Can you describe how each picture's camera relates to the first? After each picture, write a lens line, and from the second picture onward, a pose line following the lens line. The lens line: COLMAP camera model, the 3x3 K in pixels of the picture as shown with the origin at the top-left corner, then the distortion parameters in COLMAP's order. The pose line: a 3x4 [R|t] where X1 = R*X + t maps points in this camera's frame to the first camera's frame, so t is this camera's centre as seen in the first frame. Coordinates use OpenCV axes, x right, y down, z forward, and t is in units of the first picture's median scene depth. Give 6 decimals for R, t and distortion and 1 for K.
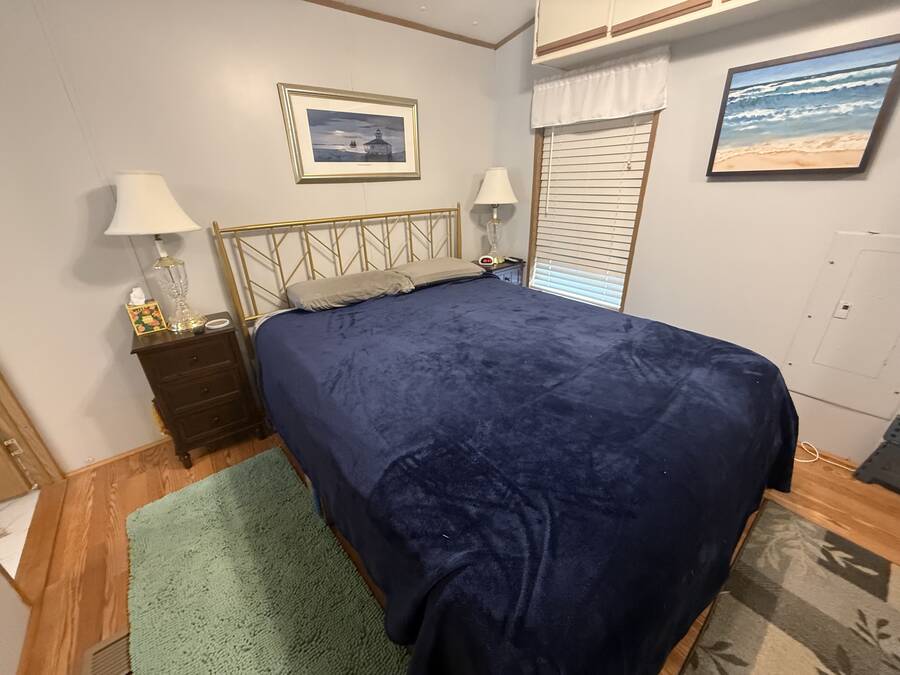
lens RADIAL K [[360.9, 0, 446.9], [0, 360.9, 336.5], [0, 0, 1]] dist [0.000131, -0.000033]
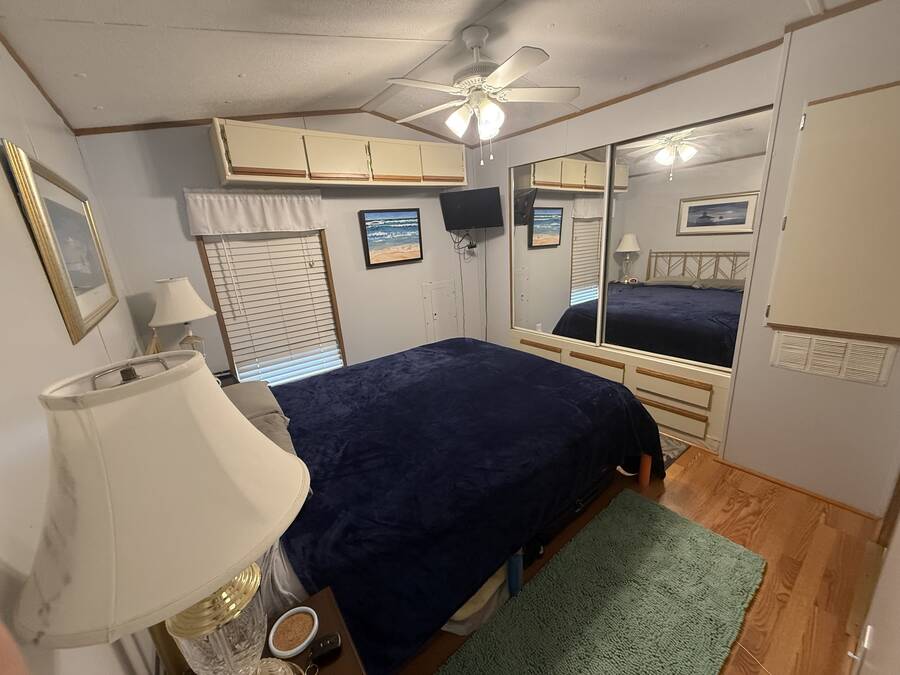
lens RADIAL K [[360.9, 0, 445.0], [0, 360.9, 338.2], [0, 0, 1]] dist [0.000131, -0.000033]
pose [[0.032957, -0.259686, 0.965130, -0.937484], [0.467911, 0.857301, 0.214695, -0.347642], [-0.883161, 0.444520, 0.149764, 0.576900]]
